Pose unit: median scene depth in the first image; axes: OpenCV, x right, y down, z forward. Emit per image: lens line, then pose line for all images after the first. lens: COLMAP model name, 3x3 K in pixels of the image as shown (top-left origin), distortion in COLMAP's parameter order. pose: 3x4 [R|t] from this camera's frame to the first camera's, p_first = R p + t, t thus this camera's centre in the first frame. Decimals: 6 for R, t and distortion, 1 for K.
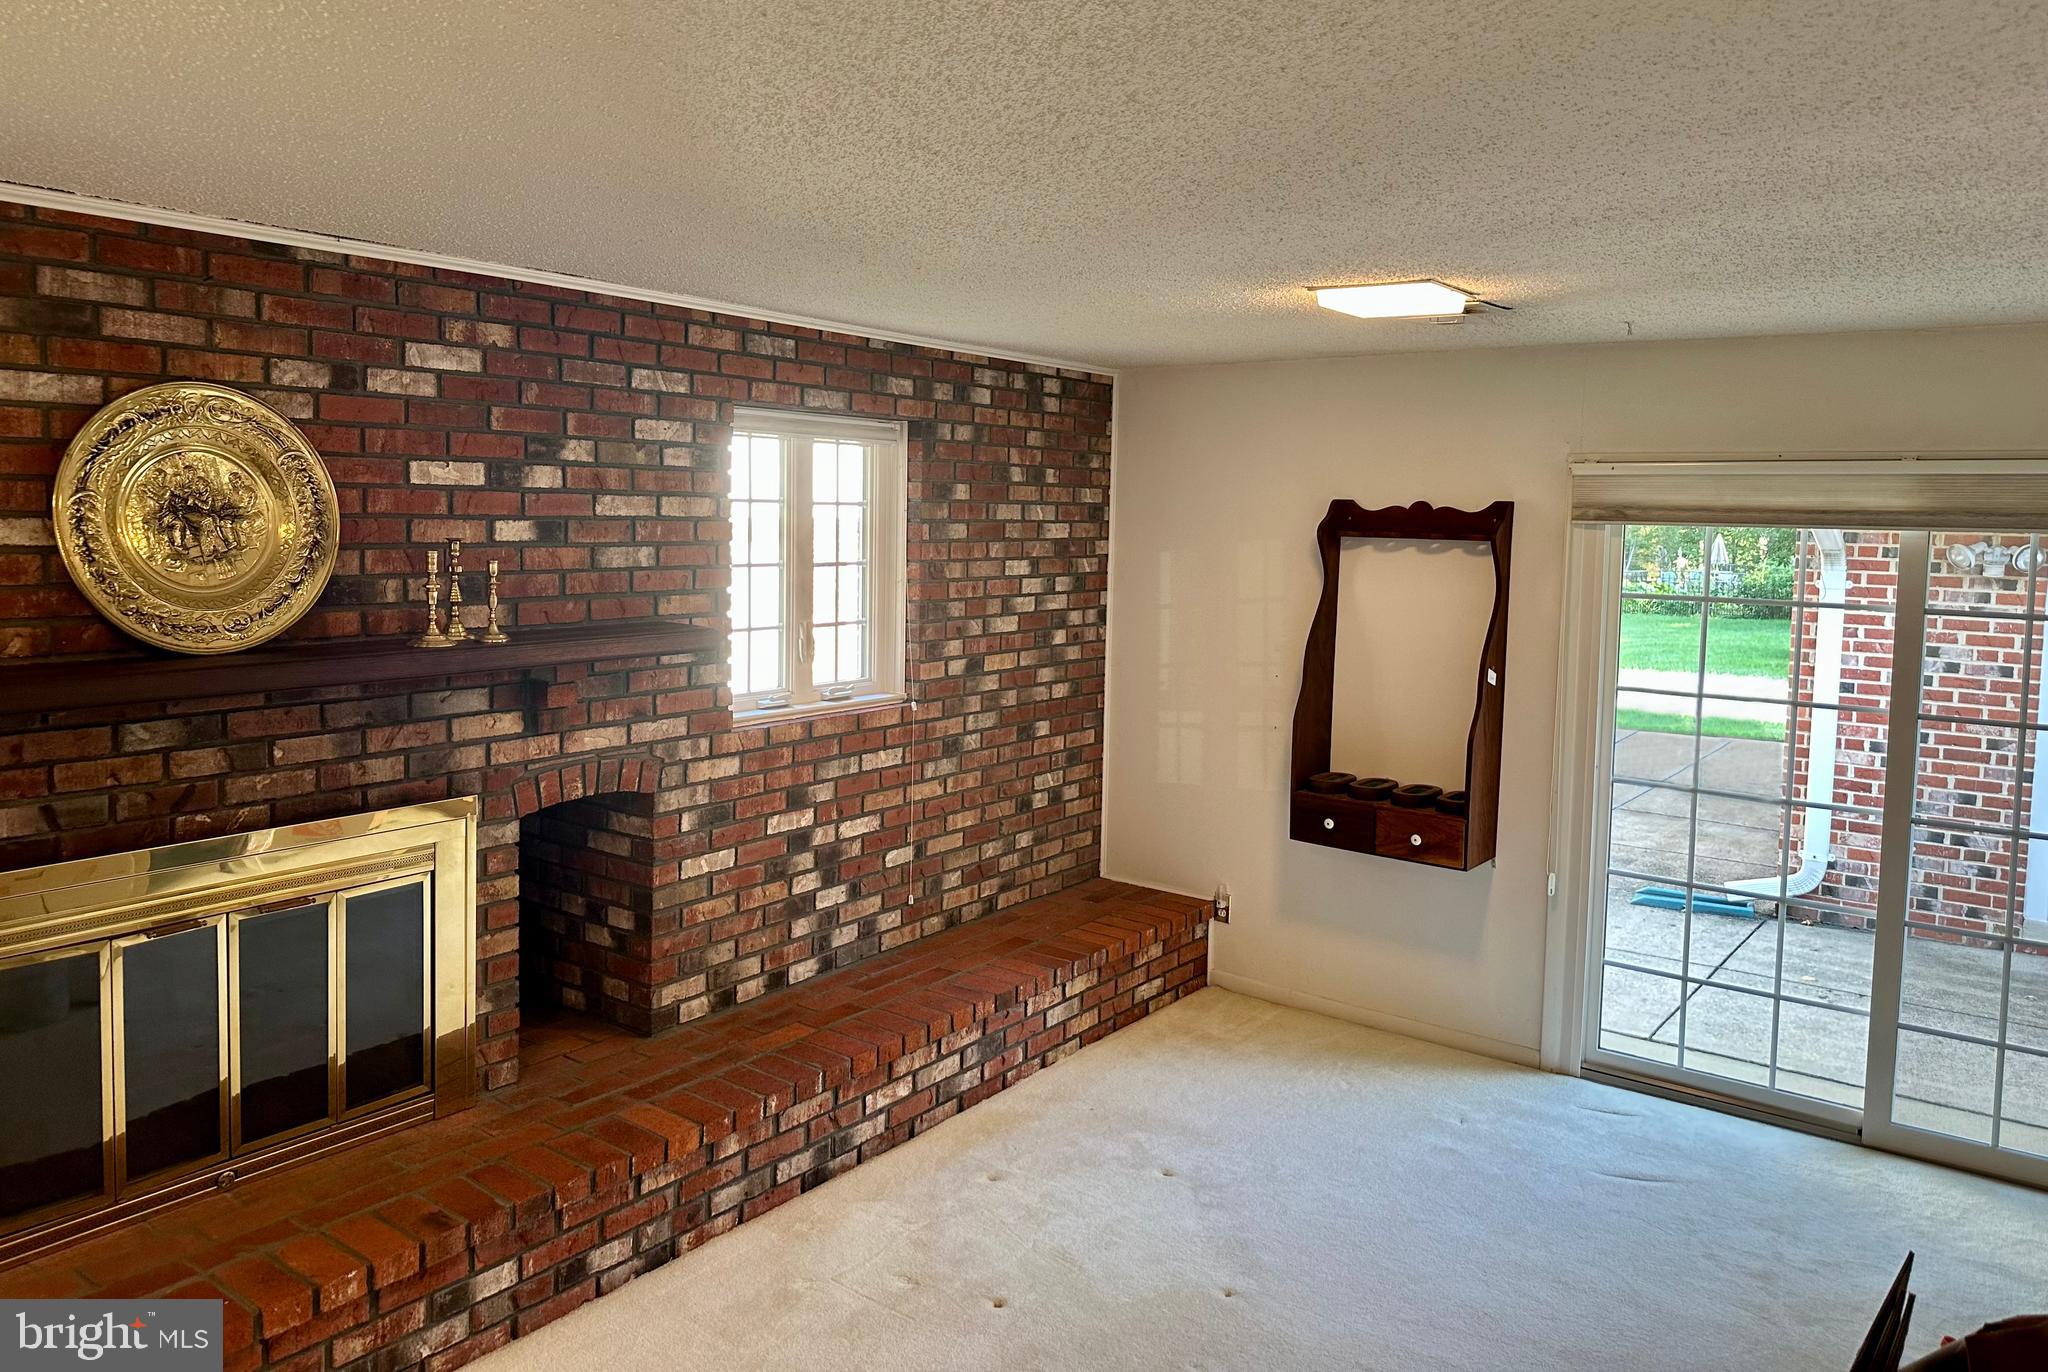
lens RADIAL K [[1436.7, 0, 1023.3], [0, 1436.7, 606.2], [0, 0, 1]] dist [0.123302, -0.228862]
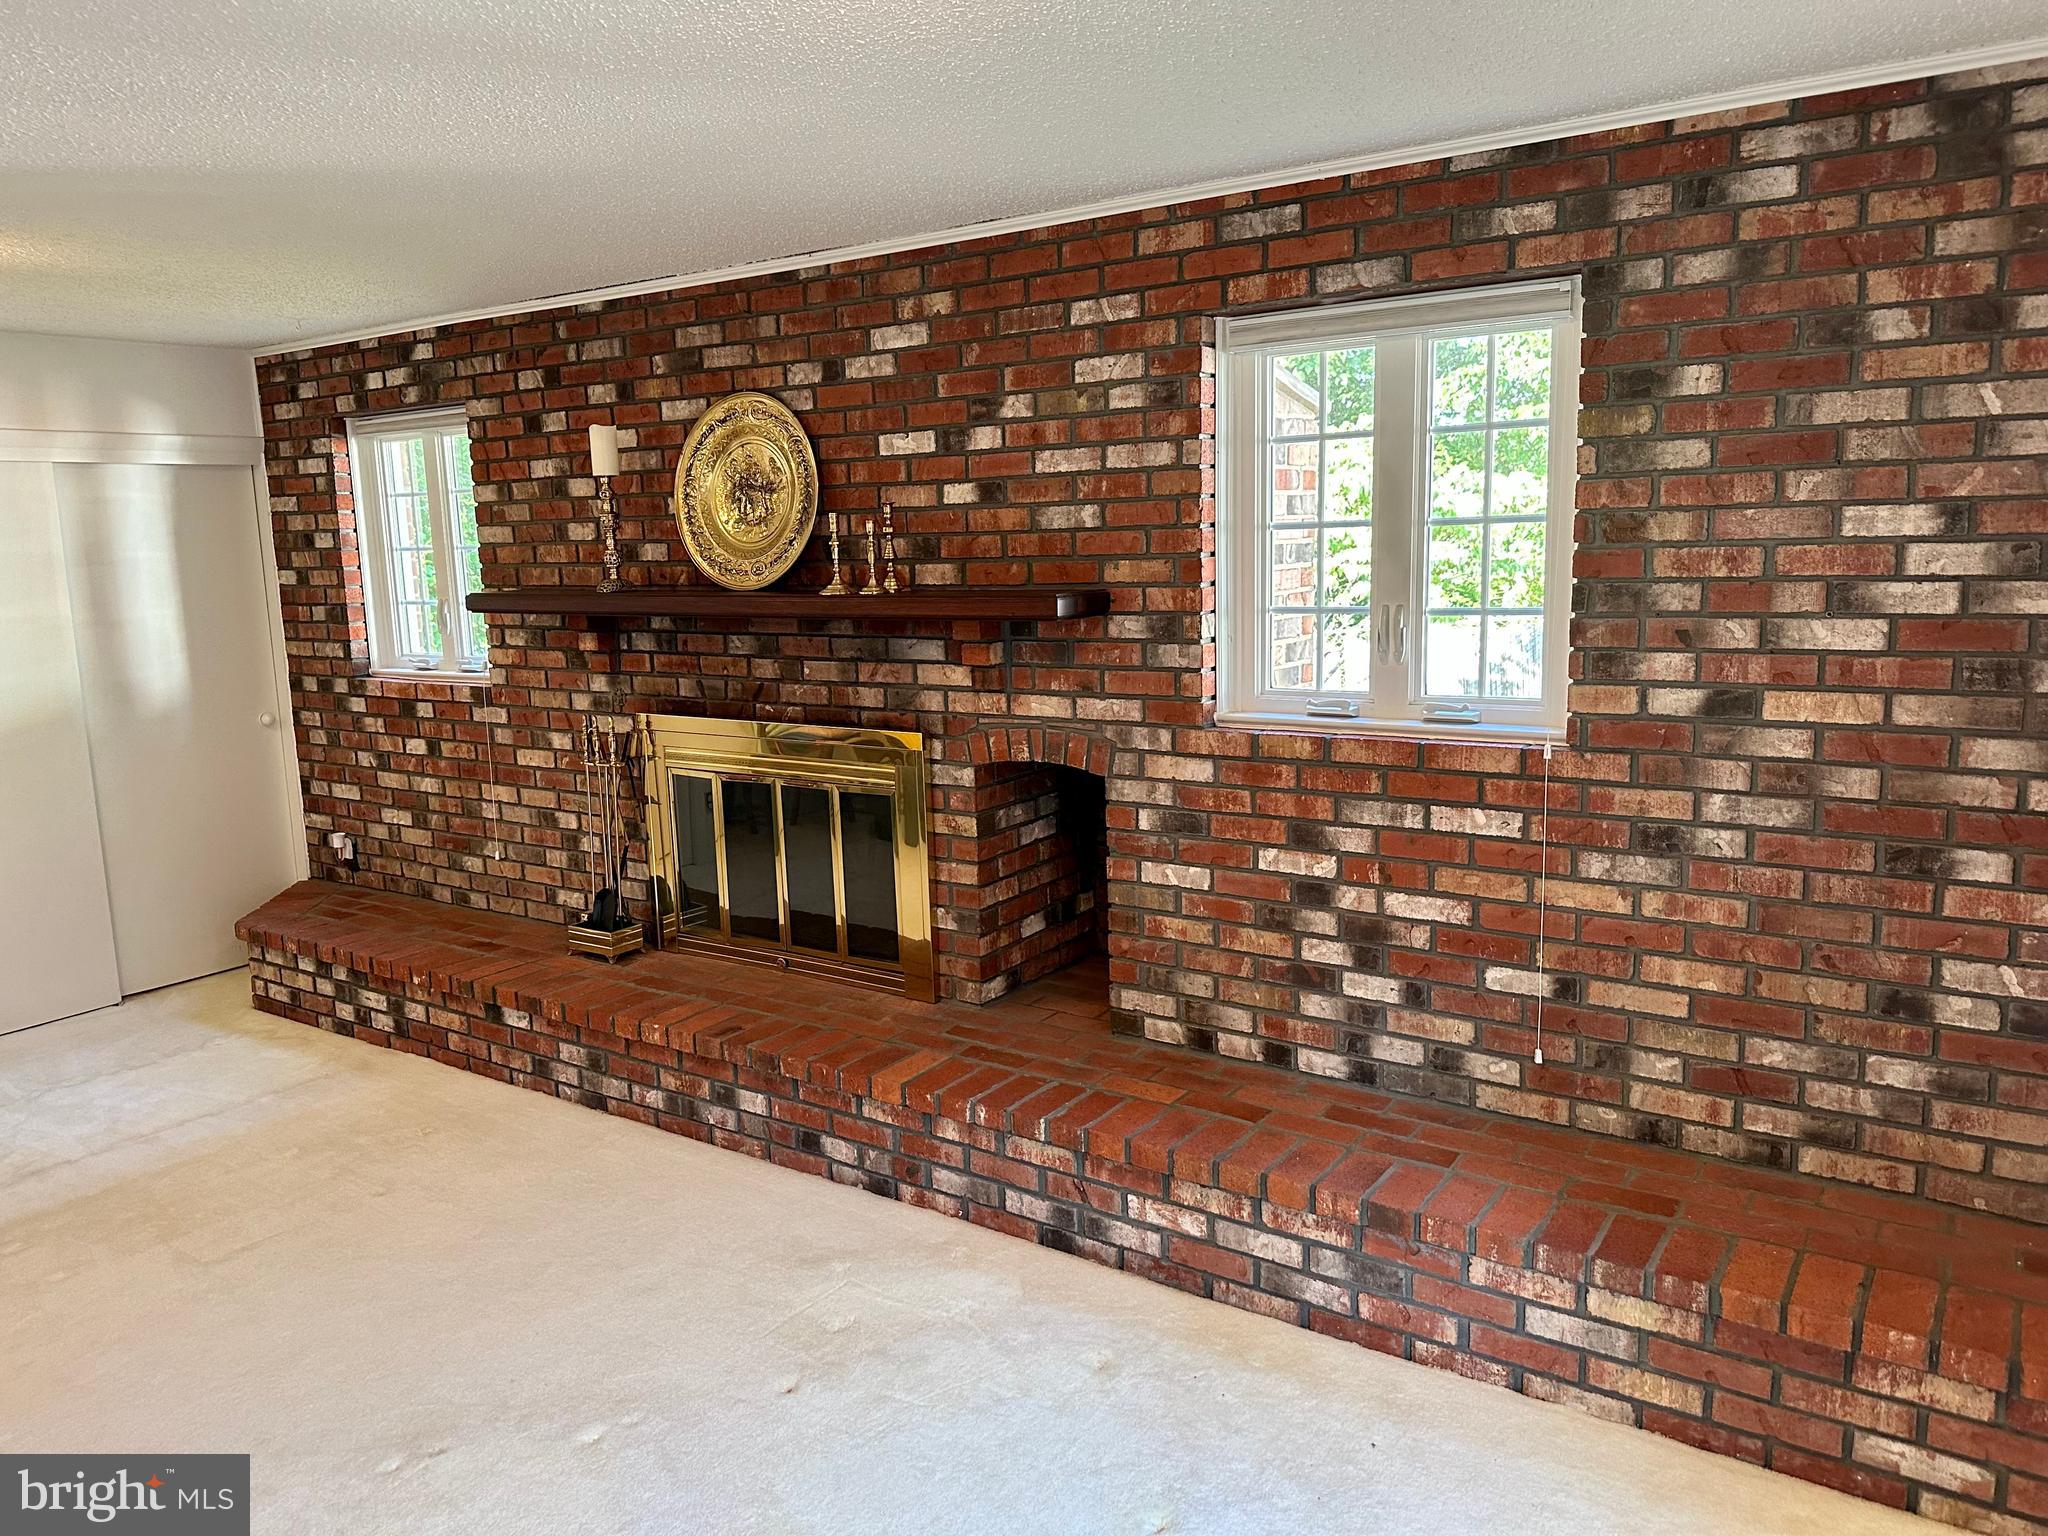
lens RADIAL K [[1431.1, 0, 1020.0], [0, 1431.1, 775.3], [0, 0, 1]] dist [0.140258, -0.203771]
pose [[0.035056, 0.145941, -0.988672, 0.648904], [-0.039838, 0.988698, 0.144532, -0.001920], [0.998591, 0.034320, 0.040474, 0.914163]]
